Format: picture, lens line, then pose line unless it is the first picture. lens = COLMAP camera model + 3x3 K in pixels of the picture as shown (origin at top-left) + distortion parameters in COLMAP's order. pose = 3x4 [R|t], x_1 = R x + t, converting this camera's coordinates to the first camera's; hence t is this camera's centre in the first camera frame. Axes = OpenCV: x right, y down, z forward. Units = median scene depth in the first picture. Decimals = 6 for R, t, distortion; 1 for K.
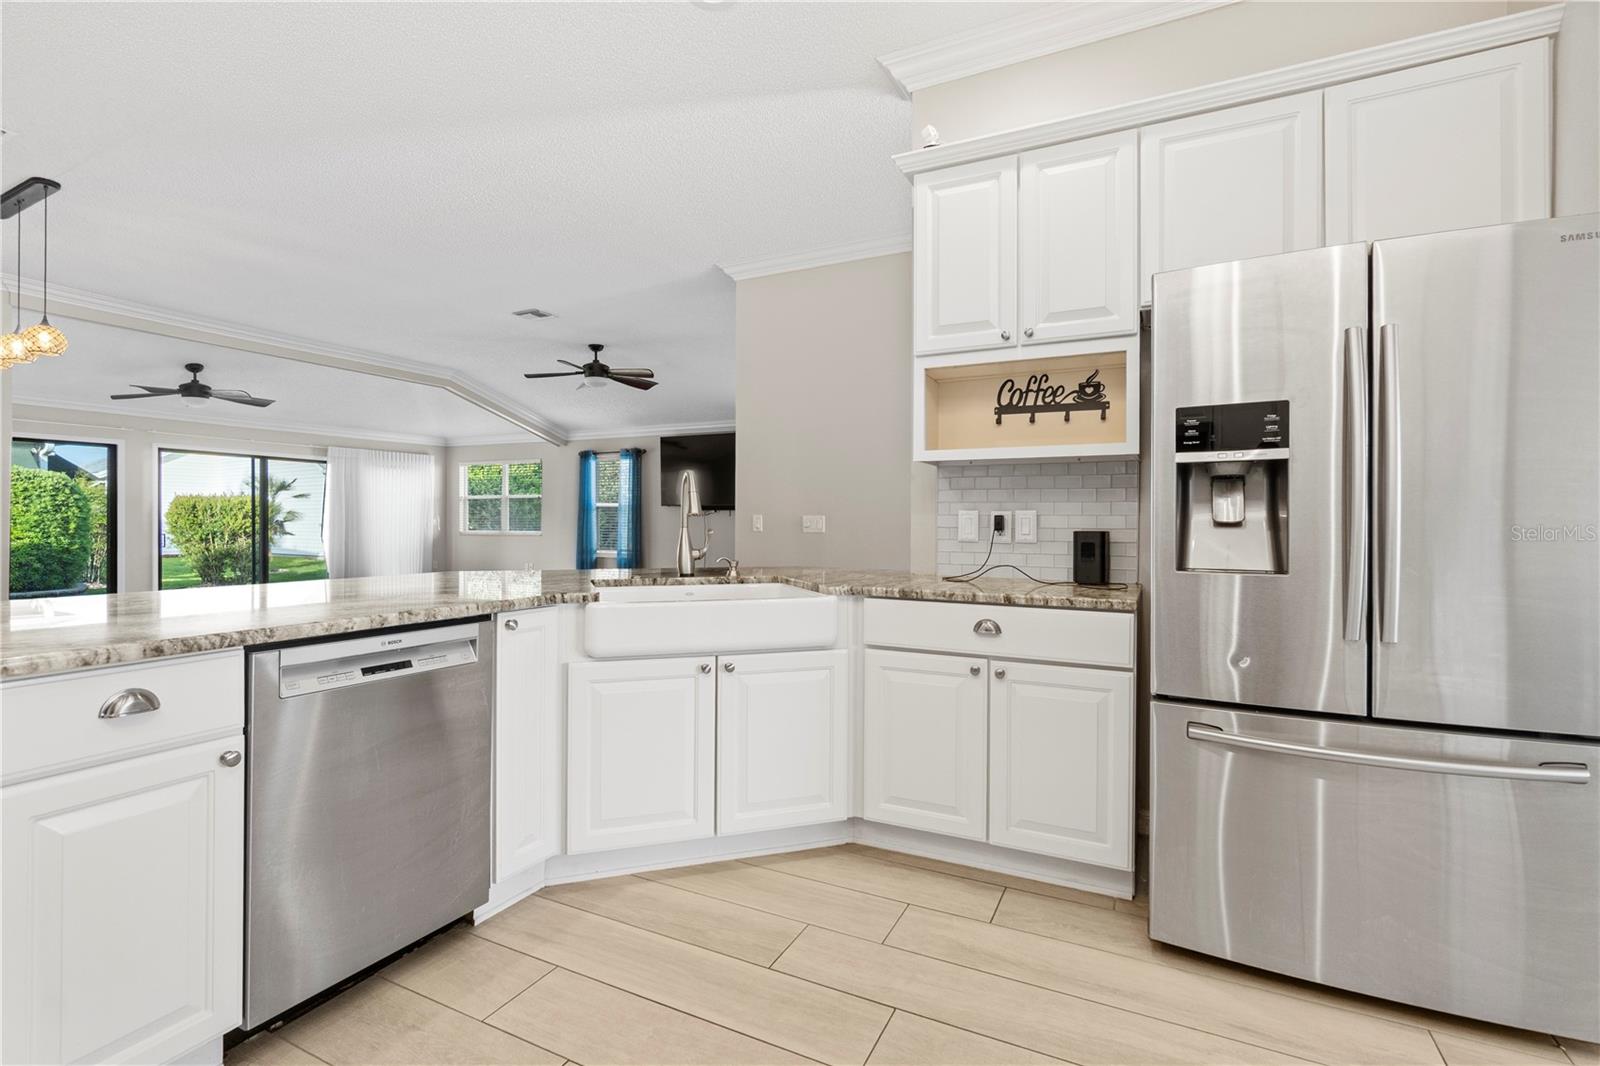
lens RADIAL K [[743.7, 0, 786.4], [0, 743.7, 523.7], [0, 0, 1]] dist [-0.001435, 0.000649]
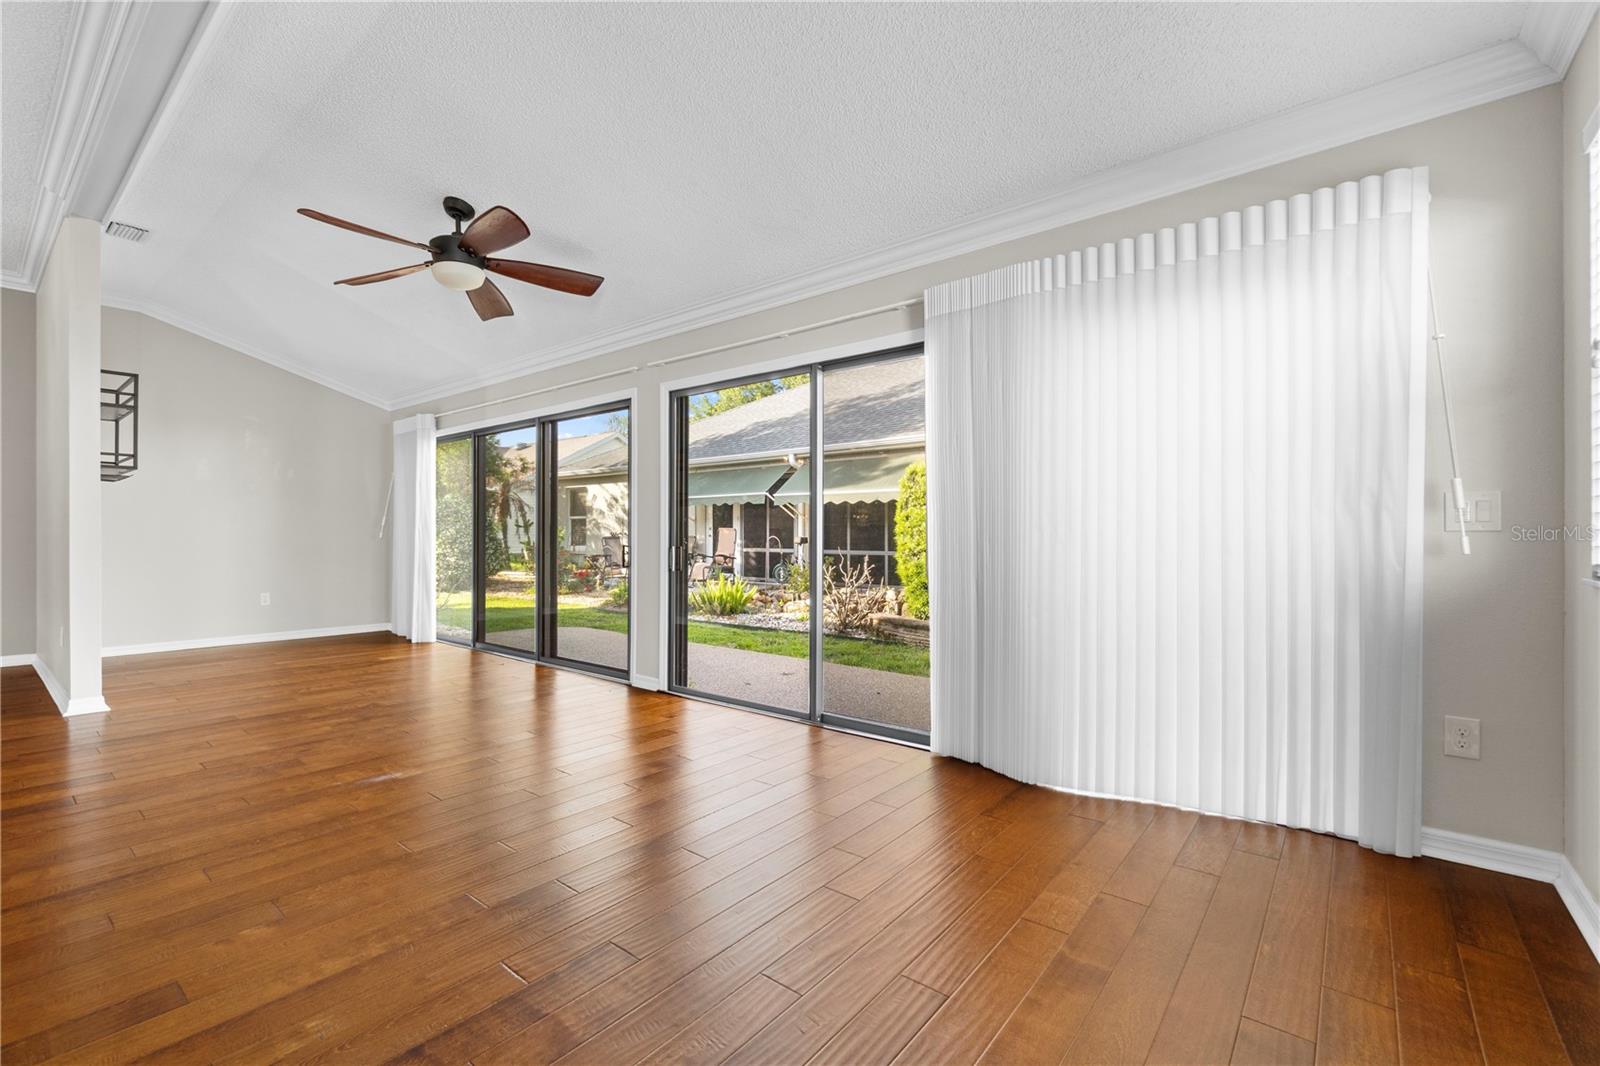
lens RADIAL K [[691.4, 0, 784.6], [0, 691.4, 527.4], [0, 0, 1]] dist [-0.002261, 0.000078]
pose [[-0.226637, -0.011028, -0.973917, -0.478797], [-0.004791, 0.999936, -0.010208, 0.006367], [0.973968, 0.002352, -0.226675, 1.586314]]
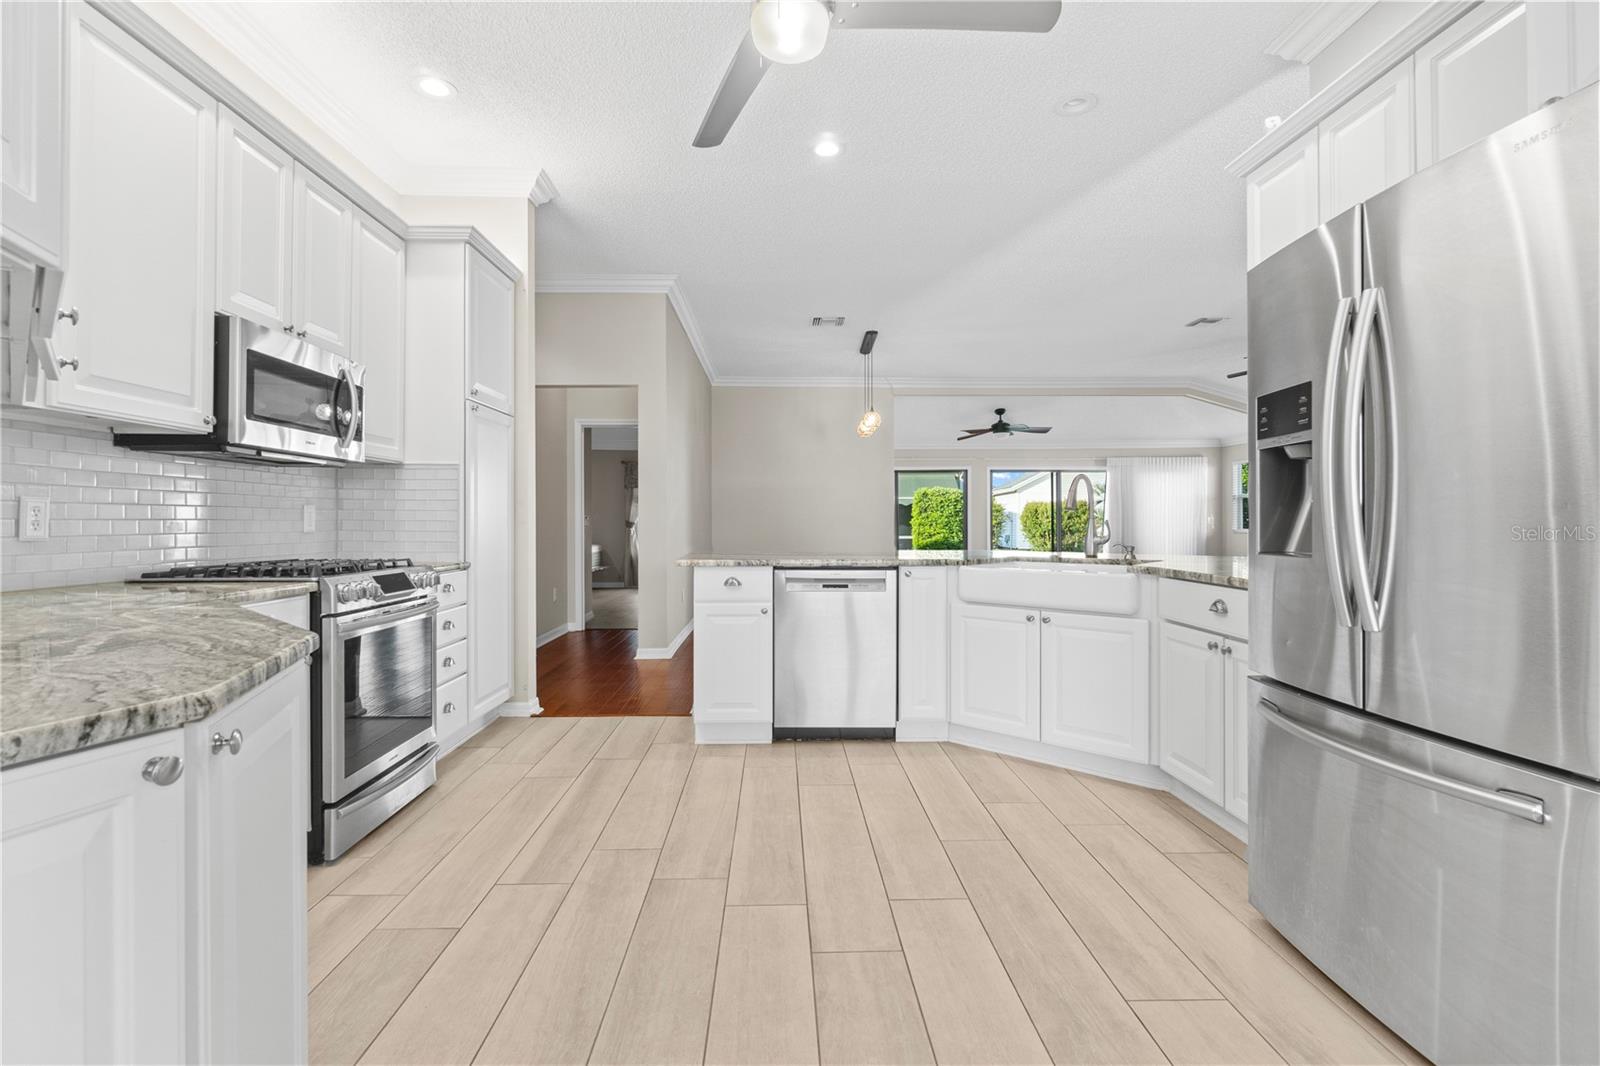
lens RADIAL K [[743.7, 0, 783.5], [0, 743.7, 521.6], [0, 0, 1]] dist [-0.001435, 0.000649]
pose [[0.461493, -0.006118, -0.887123, 0.320757], [0.002594, 0.999981, -0.005547, 0.006705], [0.887140, 0.000259, 0.461500, -0.020593]]
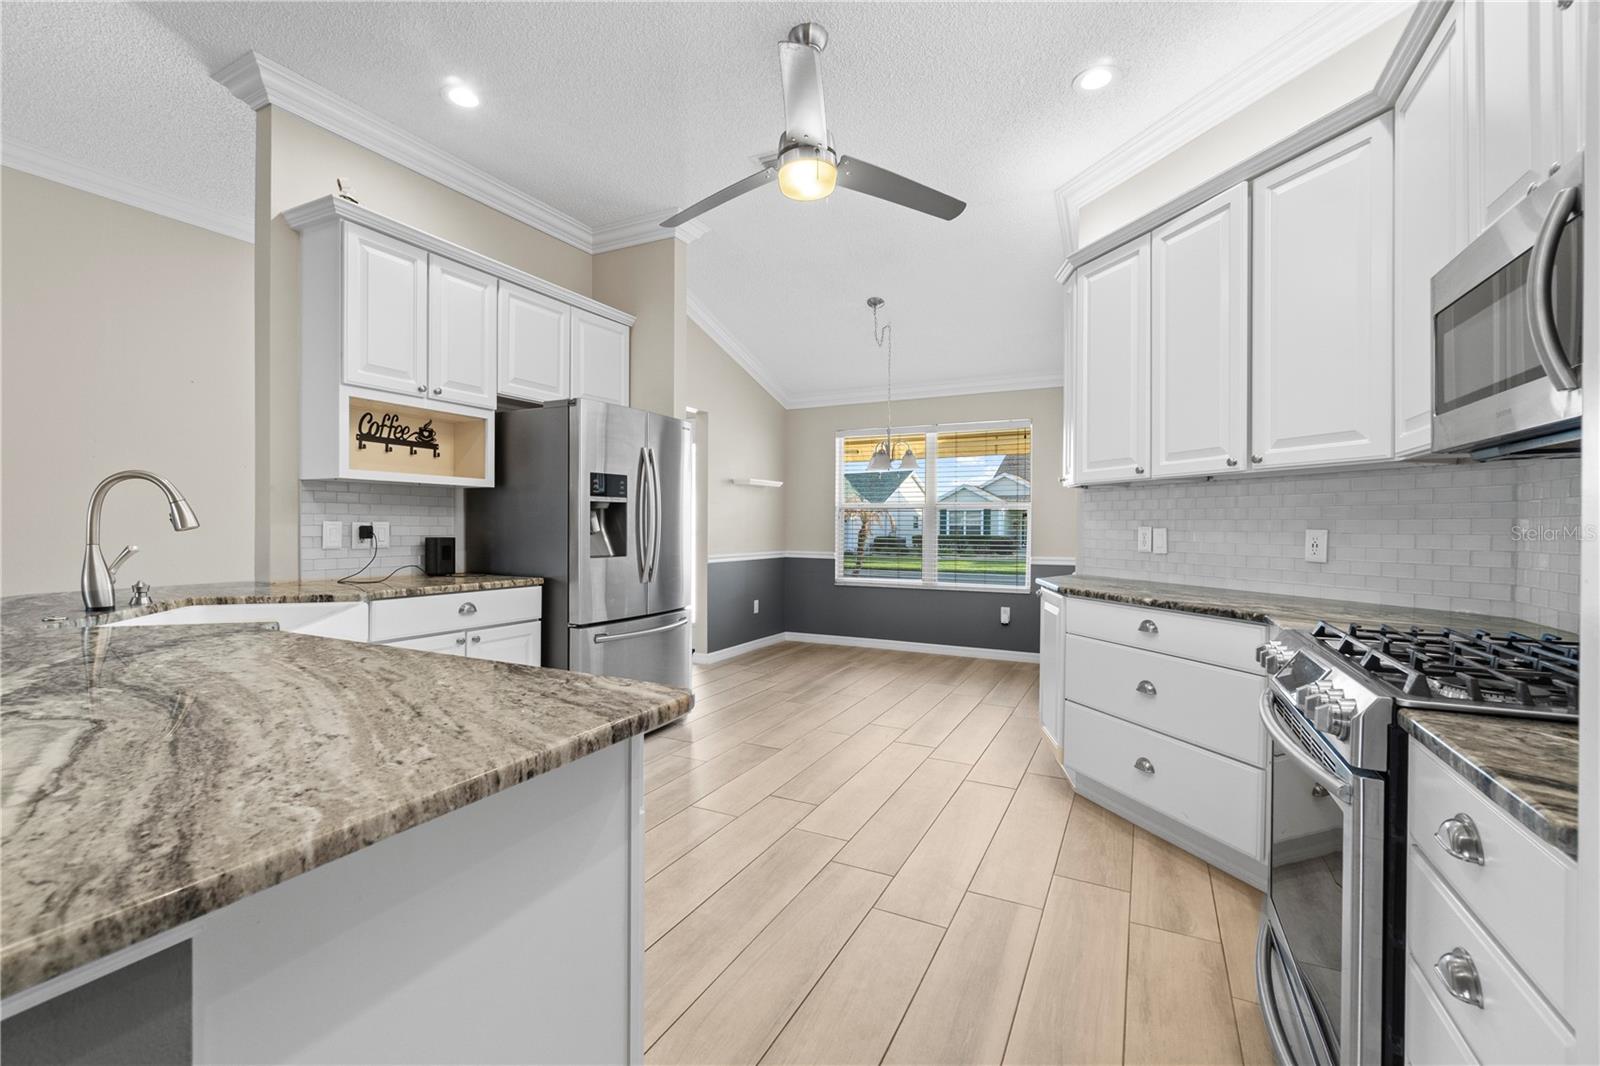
lens RADIAL K [[691.4, 0, 792.6], [0, 691.4, 532.5], [0, 0, 1]] dist [-0.002261, 0.000078]
pose [[0.009752, -0.015807, 0.999828, -0.348744], [-0.002968, 0.999870, 0.015836, -0.008668], [-0.999948, -0.003122, 0.009704, 0.130006]]
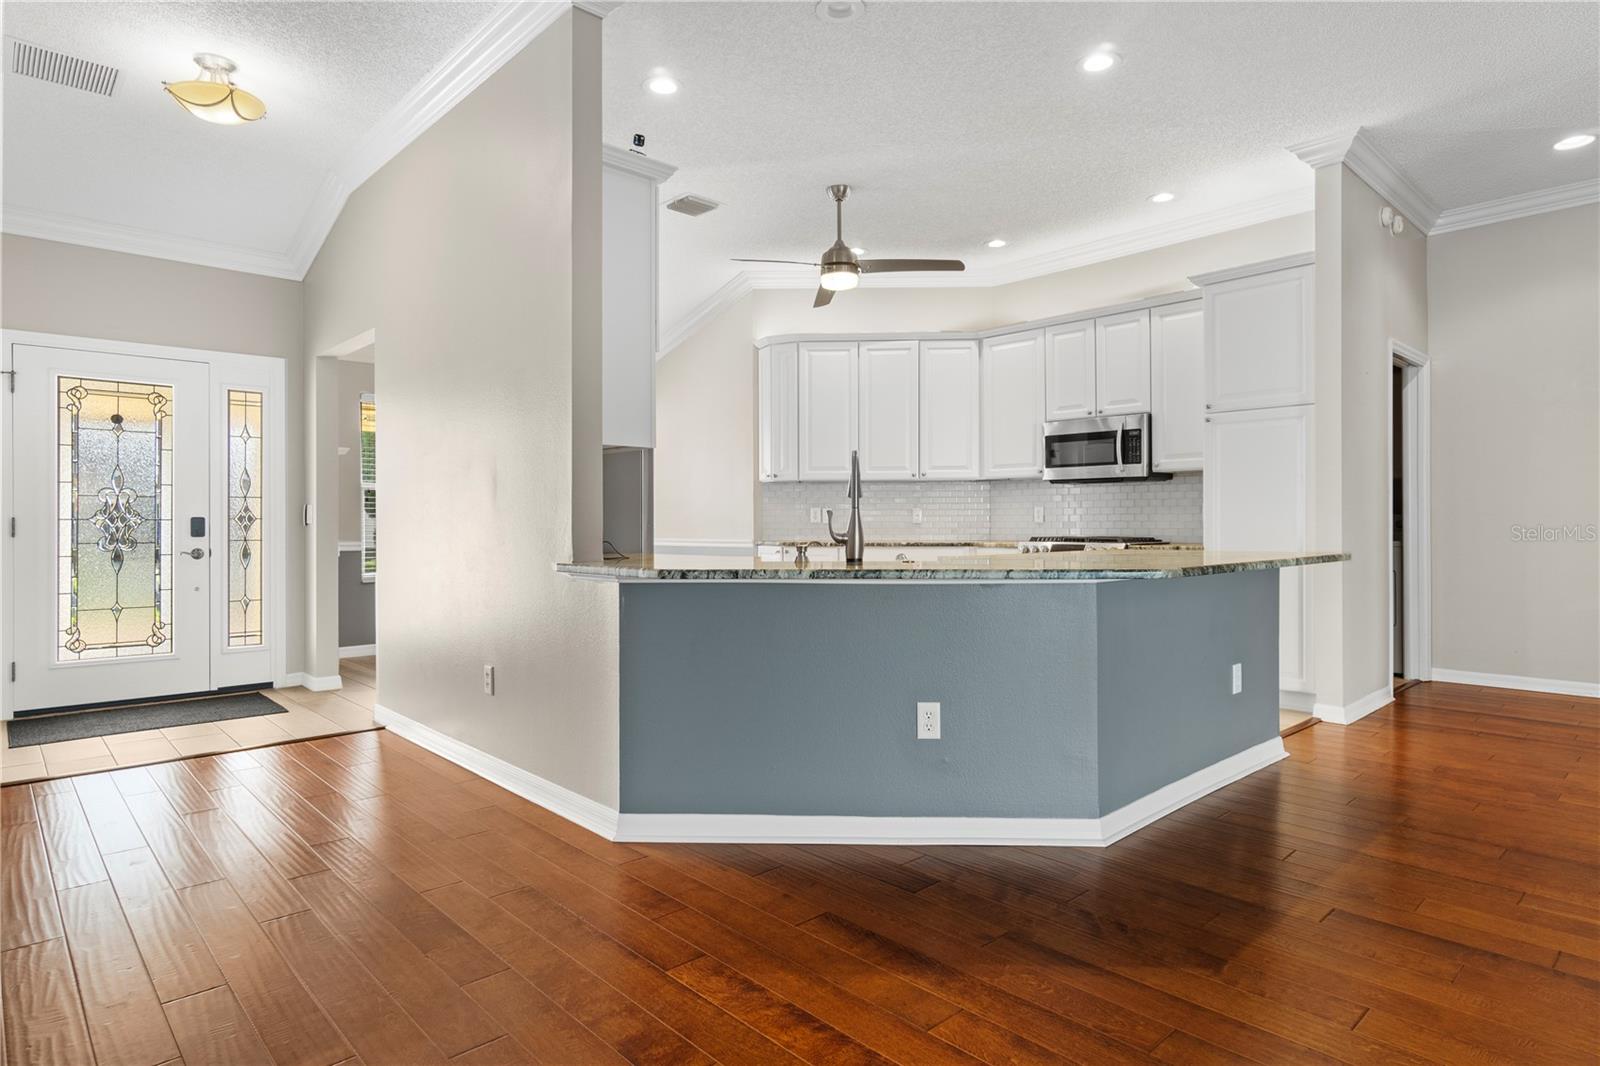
lens RADIAL K [[889.6, 0, 794.6], [0, 889.6, 529.7], [0, 0, 1]] dist [-0.001018, -0.002149]
pose [[-0.936647, -0.004974, 0.350239, -0.192279], [-0.000440, 0.999915, 0.013022, 0.007017], [-0.350274, 0.012043, -0.936570, 0.883267]]
